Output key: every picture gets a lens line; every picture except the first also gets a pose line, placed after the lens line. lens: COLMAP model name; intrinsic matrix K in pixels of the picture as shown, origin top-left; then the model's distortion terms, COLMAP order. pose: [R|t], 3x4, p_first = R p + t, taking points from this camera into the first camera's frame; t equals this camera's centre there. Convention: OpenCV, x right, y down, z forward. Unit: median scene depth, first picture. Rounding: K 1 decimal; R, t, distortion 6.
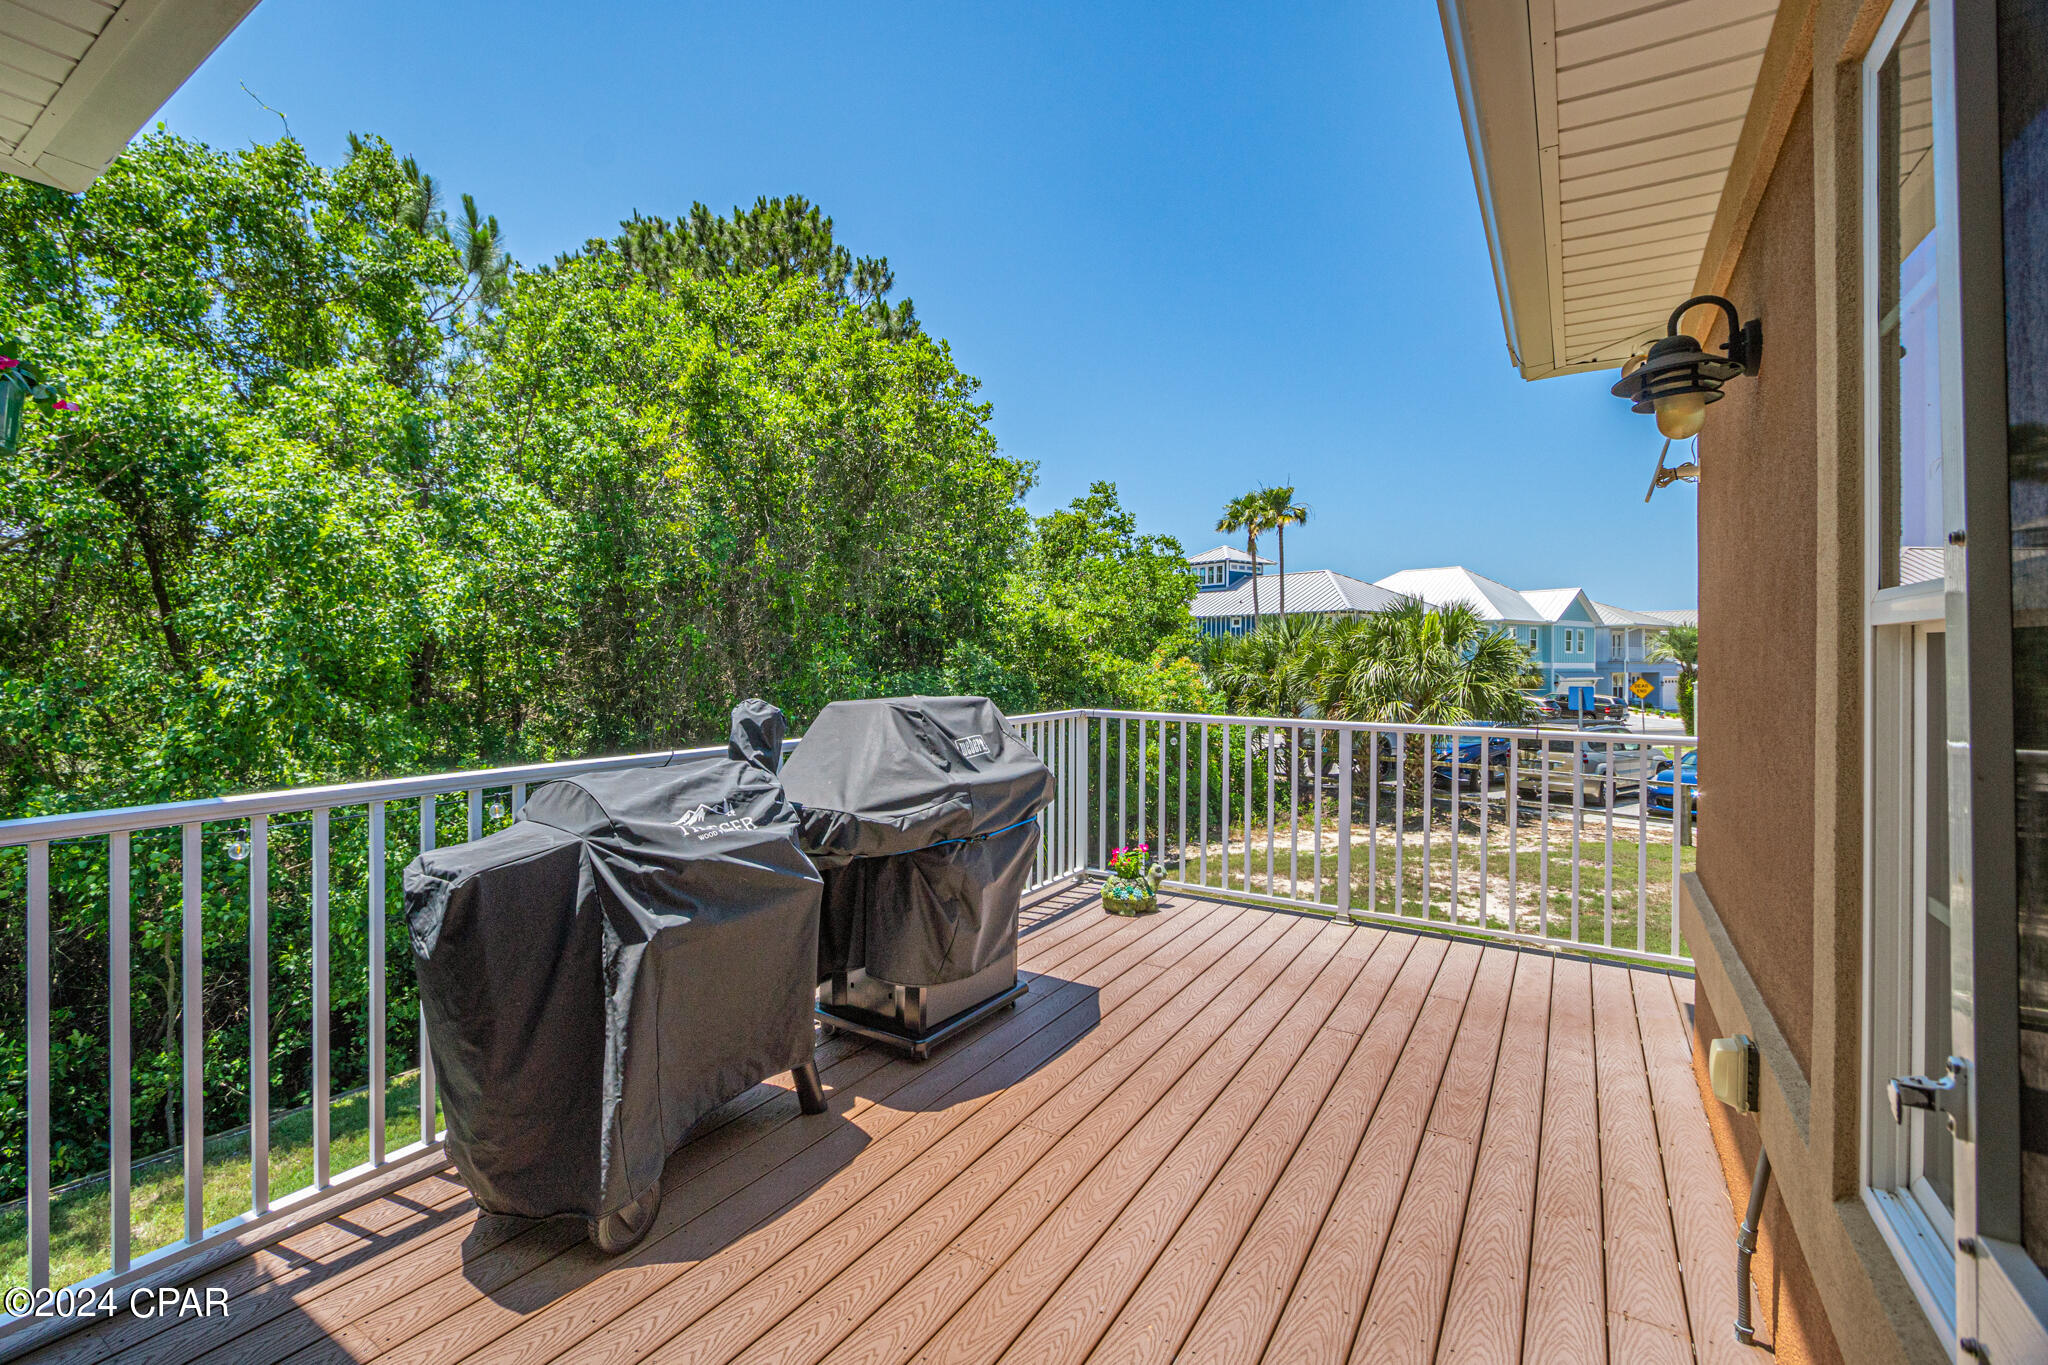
lens RADIAL K [[922.4, 0, 1024.0], [0, 922.4, 682.5], [0, 0, 1]] dist [0.000101, 0.000210]
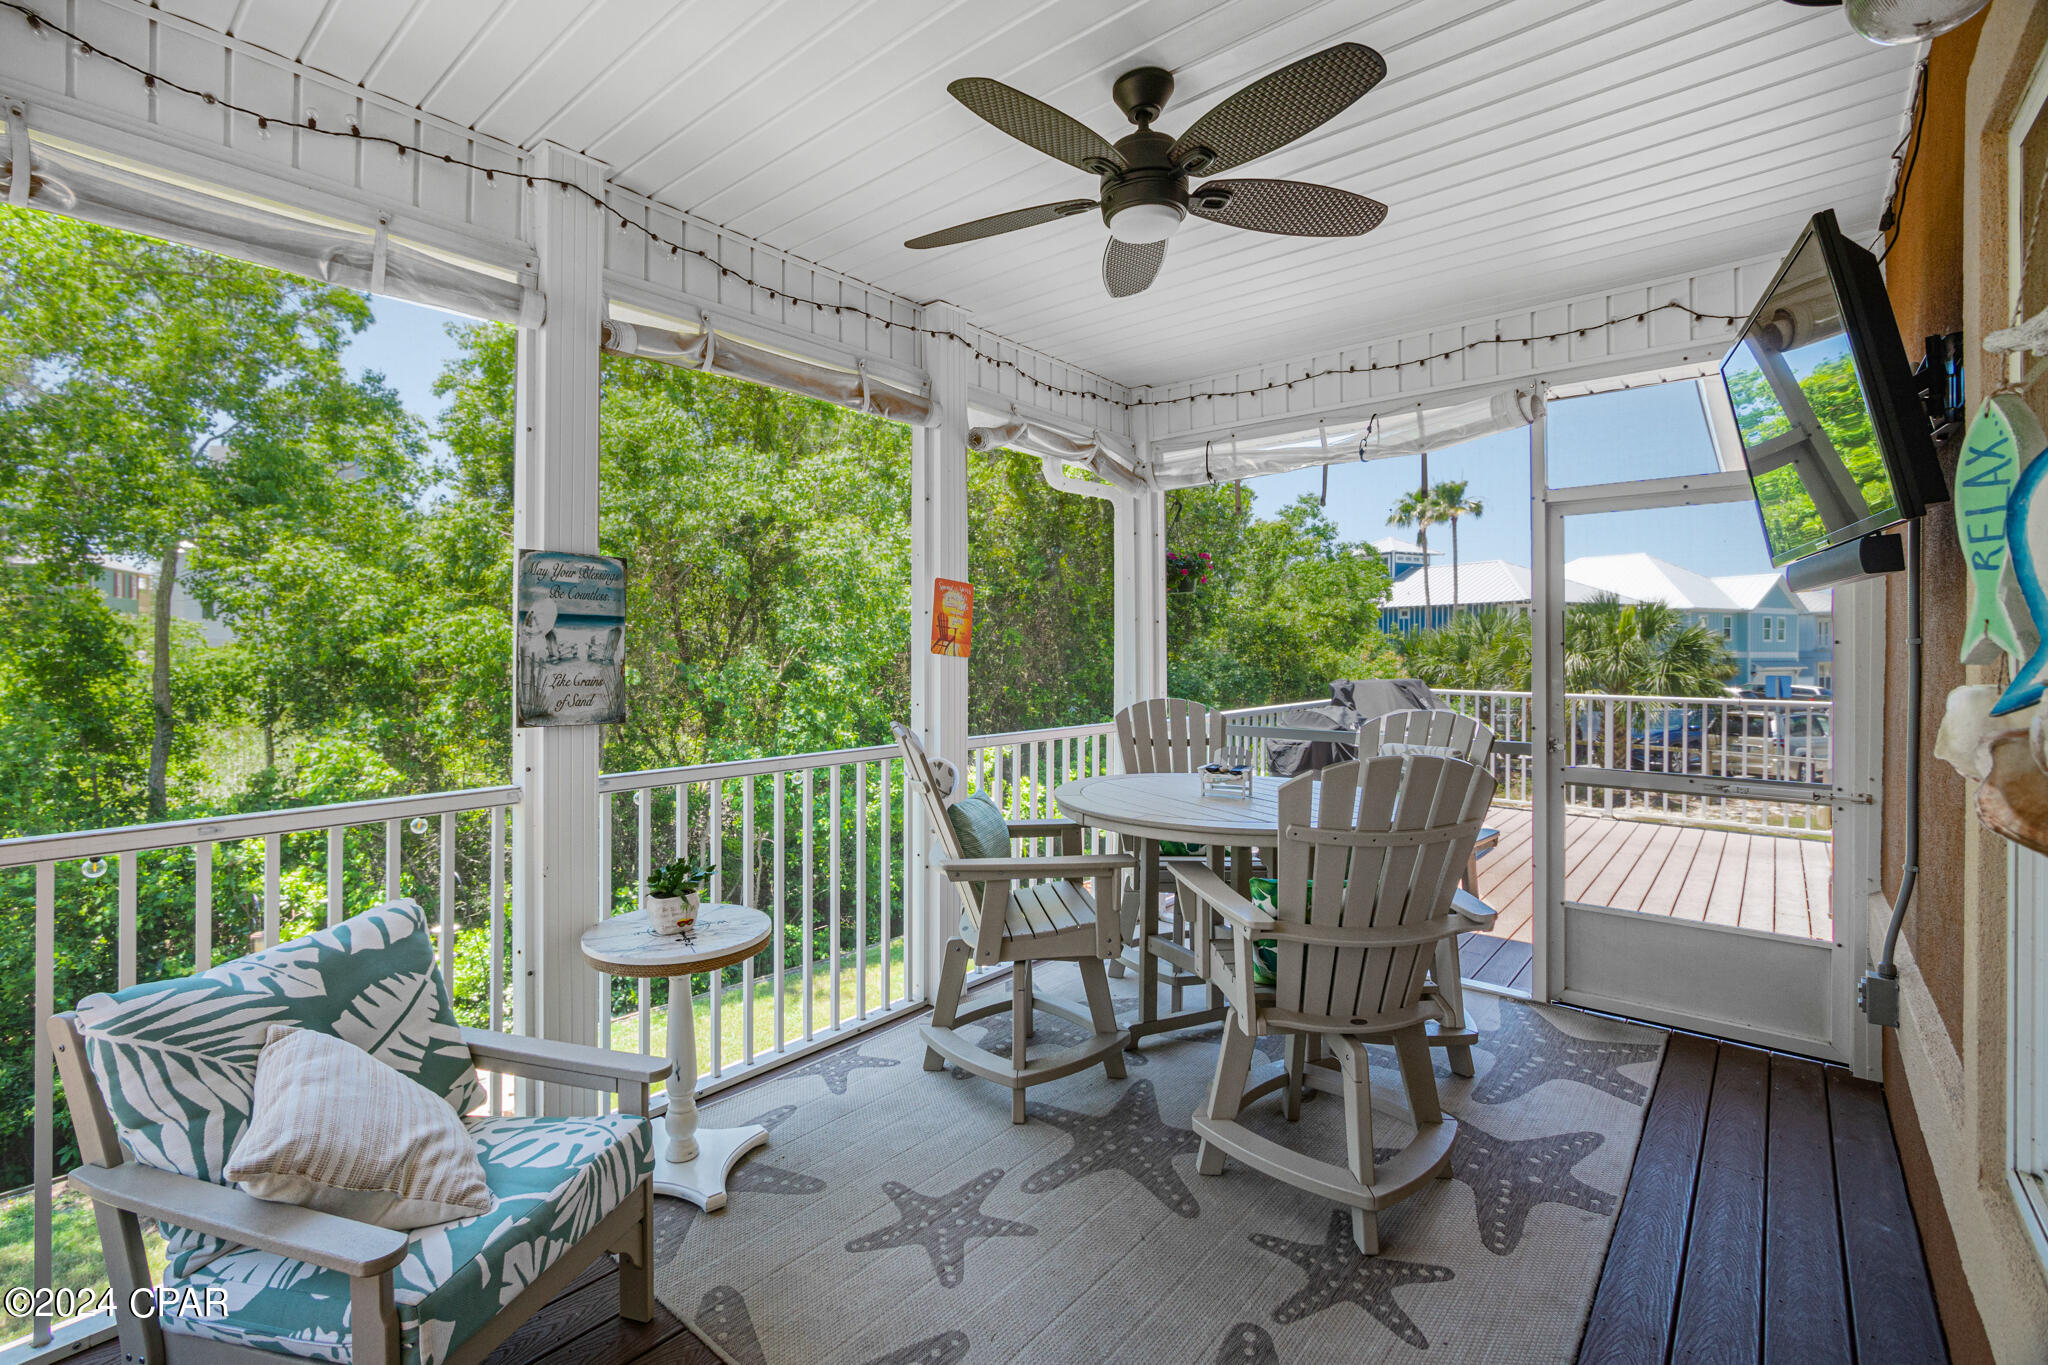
lens RADIAL K [[948.4, 0, 1015.4], [0, 948.4, 655.9], [0, 0, 1]] dist [-0.000763, -0.000222]
pose [[0.990388, -0.005470, -0.138210, -0.101972], [0.002801, 0.999806, -0.019503, 0.000340], [0.138290, 0.018929, 0.990211, -0.179069]]
